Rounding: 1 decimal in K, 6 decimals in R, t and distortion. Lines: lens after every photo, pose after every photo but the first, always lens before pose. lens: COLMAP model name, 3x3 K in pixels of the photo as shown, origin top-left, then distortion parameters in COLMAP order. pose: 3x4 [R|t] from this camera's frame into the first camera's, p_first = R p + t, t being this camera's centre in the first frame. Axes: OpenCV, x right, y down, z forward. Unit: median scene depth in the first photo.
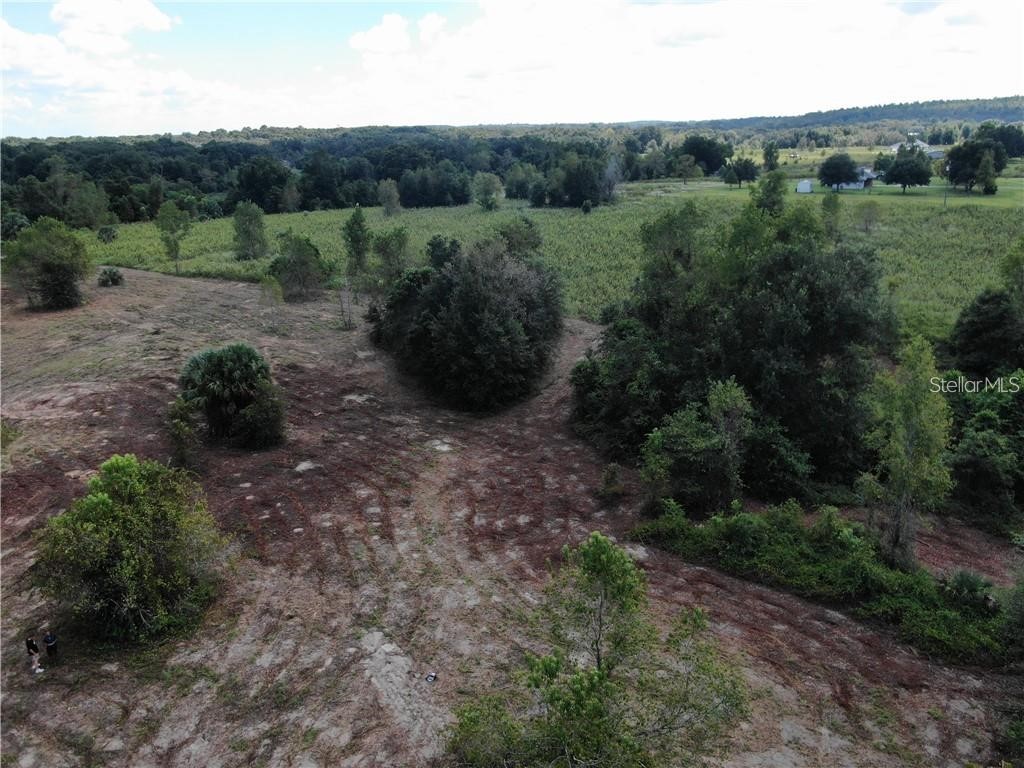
lens RADIAL K [[738.0, 0, 507.6], [0, 738.0, 390.4], [0, 0, 1]] dist [-0.016528, 0.006404]
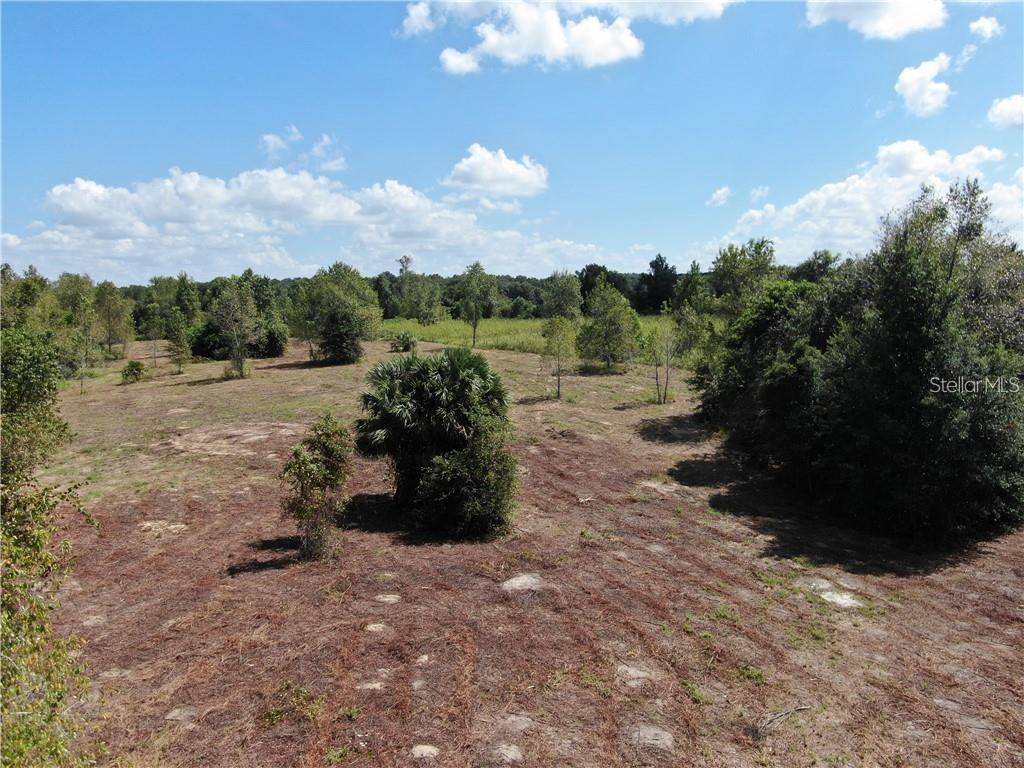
lens RADIAL K [[738.0, 0, 502.8], [0, 738.0, 388.6], [0, 0, 1]] dist [-0.016528, 0.006404]
pose [[0.900063, 0.059541, -0.431672, -0.095062], [-0.144542, 0.975330, -0.166850, 0.064046], [0.411088, 0.212570, 0.886465, 0.565666]]
